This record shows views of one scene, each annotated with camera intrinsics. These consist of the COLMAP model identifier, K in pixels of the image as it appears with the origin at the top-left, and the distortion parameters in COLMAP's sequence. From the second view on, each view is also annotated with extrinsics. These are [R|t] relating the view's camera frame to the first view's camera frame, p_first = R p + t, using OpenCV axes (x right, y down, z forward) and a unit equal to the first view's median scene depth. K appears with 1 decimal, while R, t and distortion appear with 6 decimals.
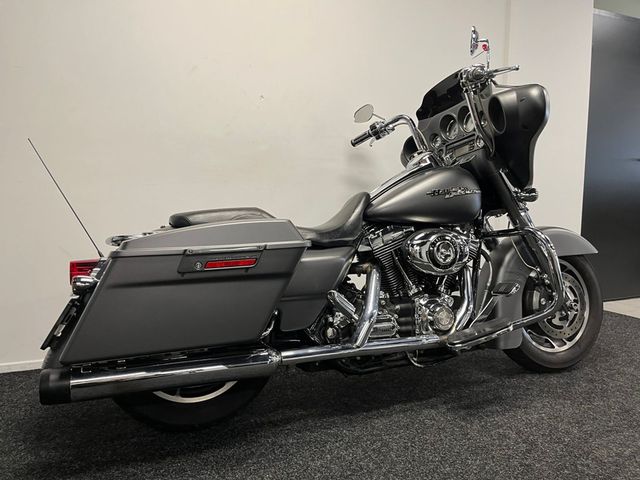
lens RADIAL K [[487.4, 0, 315.4], [0, 487.4, 244.9], [0, 0, 1]] dist [0.083776, -0.103853]
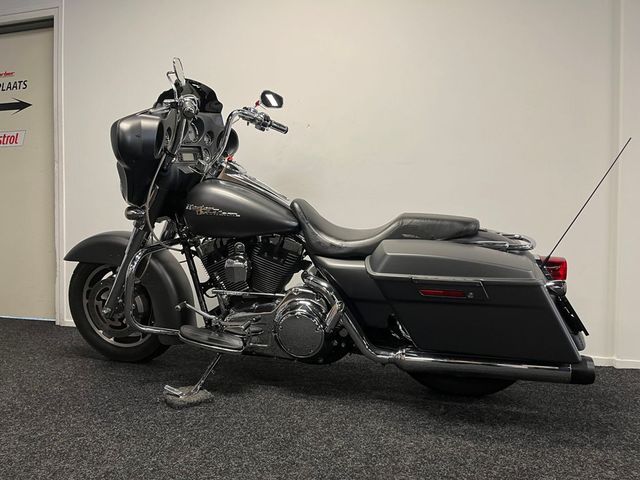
lens RADIAL K [[487.4, 0, 316.6], [0, 487.4, 244.1], [0, 0, 1]] dist [0.083776, -0.103853]
pose [[0.784607, 0.020331, -0.619660, 0.879637], [-0.070626, 0.995887, -0.056751, 0.056993], [0.615958, 0.088291, 0.782816, 0.195139]]
